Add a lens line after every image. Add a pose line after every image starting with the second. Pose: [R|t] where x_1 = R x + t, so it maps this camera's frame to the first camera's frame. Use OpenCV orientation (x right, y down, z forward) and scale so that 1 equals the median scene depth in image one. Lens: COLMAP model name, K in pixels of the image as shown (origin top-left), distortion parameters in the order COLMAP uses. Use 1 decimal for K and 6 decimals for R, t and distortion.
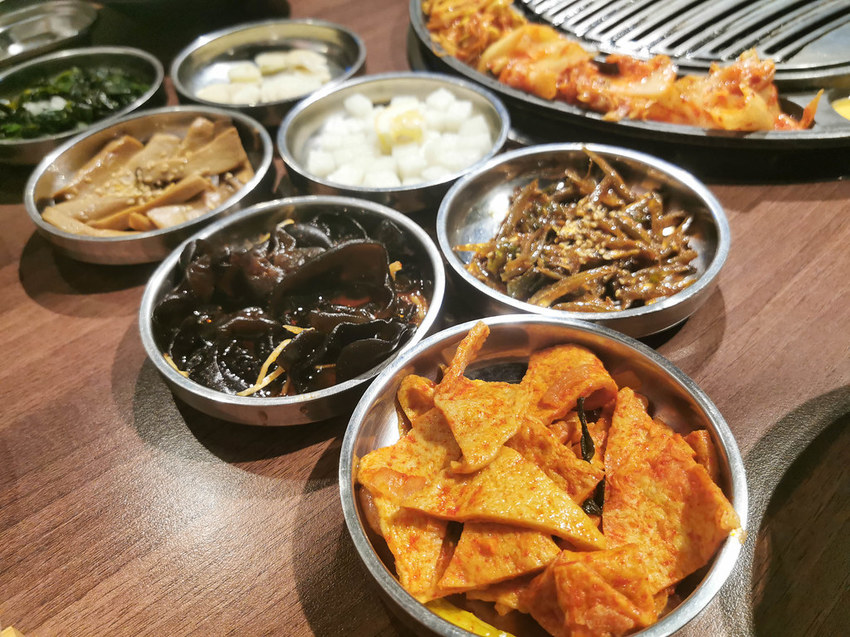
lens RADIAL K [[684.2, 0, 425.0], [0, 684.2, 318.5], [0, 0, 1]] dist [0.075366, -0.176185]
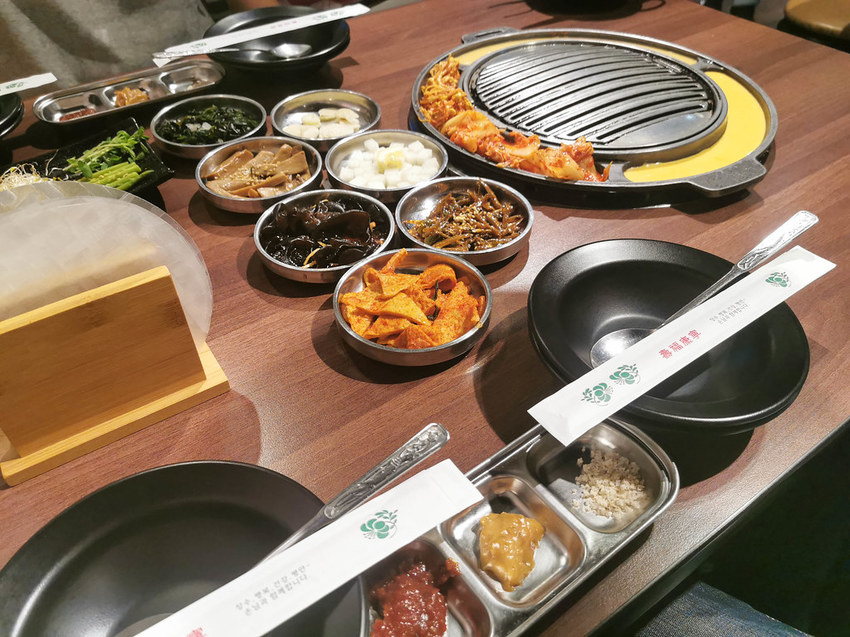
lens RADIAL K [[684.2, 0, 425.0], [0, 684.2, 318.5], [0, 0, 1]] dist [0.075366, -0.176185]
pose [[0.993092, 0.108518, -0.044631, 0.201985], [-0.110097, 0.993319, -0.034584, 0.222657], [0.040579, 0.039258, 0.998405, -0.913337]]
